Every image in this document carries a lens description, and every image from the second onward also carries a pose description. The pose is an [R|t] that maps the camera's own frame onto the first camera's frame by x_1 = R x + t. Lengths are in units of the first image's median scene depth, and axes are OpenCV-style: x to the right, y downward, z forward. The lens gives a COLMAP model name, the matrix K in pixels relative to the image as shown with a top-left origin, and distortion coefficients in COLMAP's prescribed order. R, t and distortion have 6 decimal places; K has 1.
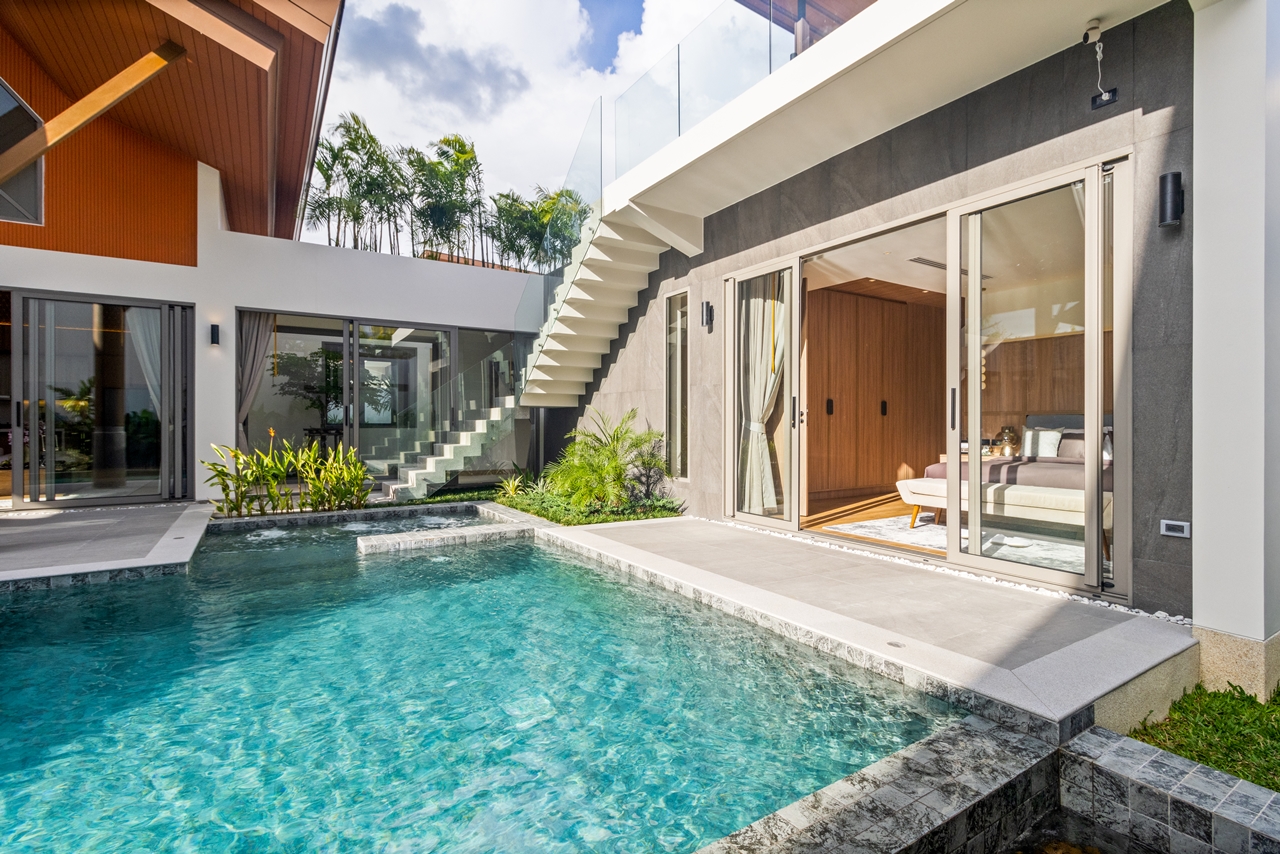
lens RADIAL K [[603.0, 0, 636.8], [0, 603.0, 421.7], [0, 0, 1]] dist [0.001100, 0.000557]
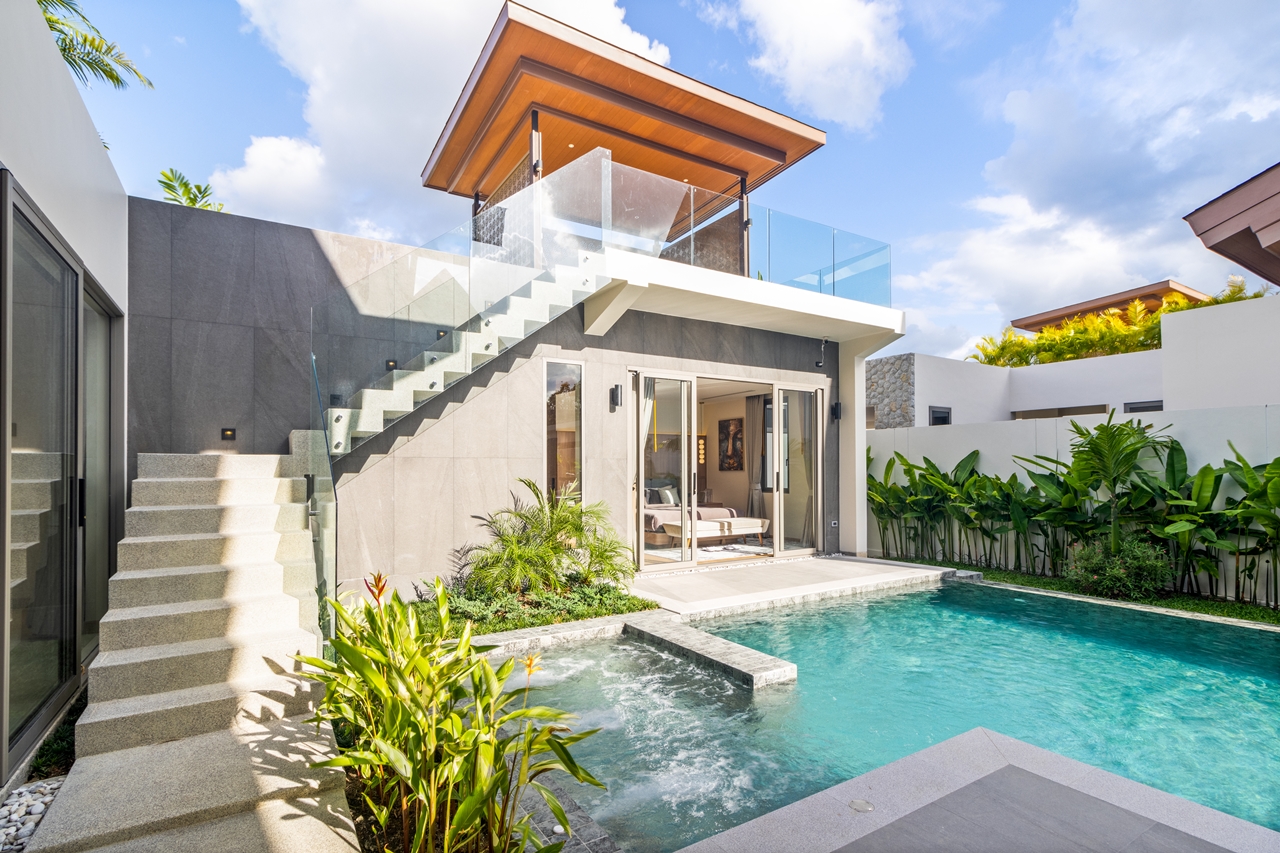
lens RADIAL K [[614.9, 0, 641.9], [0, 614.9, 465.6], [0, 0, 1]] dist [0.001621, 0.000107]
pose [[0.005663, 0.009441, 0.999939, -0.986298], [0.001664, 0.999954, -0.009450, -0.036771], [-0.999983, 0.001717, 0.005647, 0.908079]]
